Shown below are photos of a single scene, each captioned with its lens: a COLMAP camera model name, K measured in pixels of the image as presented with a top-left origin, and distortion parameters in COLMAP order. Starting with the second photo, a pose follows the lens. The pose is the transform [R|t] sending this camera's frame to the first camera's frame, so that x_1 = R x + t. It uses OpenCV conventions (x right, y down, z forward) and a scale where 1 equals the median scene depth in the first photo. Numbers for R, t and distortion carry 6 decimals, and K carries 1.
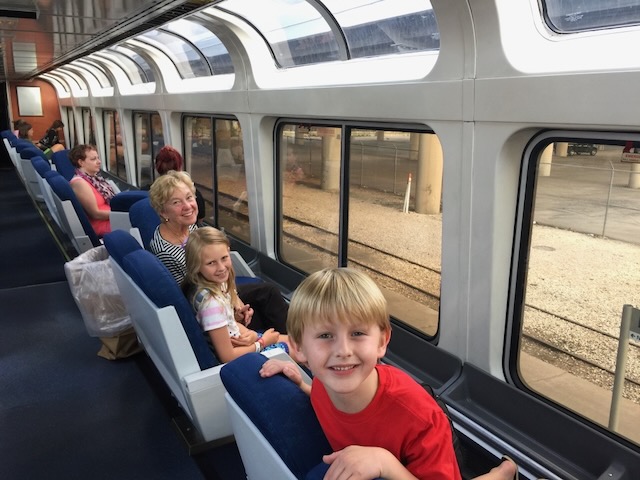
lens RADIAL K [[560.6, 0, 320.0], [0, 560.6, 240.0], [0, 0, 1]] dist [0.071520, -0.002442]
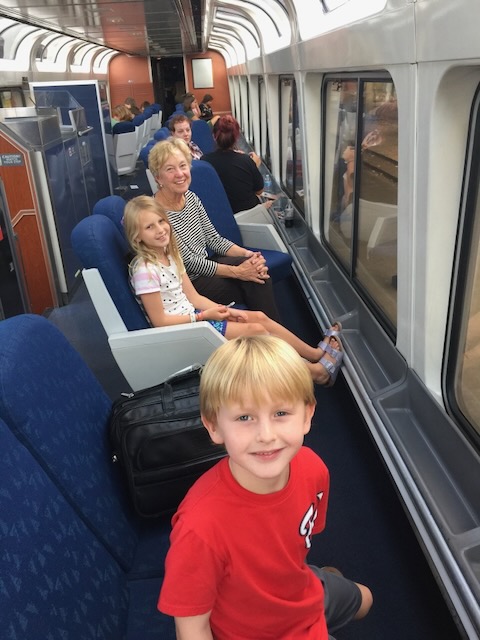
lens RADIAL K [[560.6, 0, 240.0], [0, 560.6, 320.0], [0, 0, 1]] dist [0.071520, -0.002442]
pose [[0.892142, 0.136263, -0.430715, 0.327777], [-0.055711, 0.979333, 0.194432, -0.005836], [0.448307, -0.149466, 0.881295, 0.123337]]
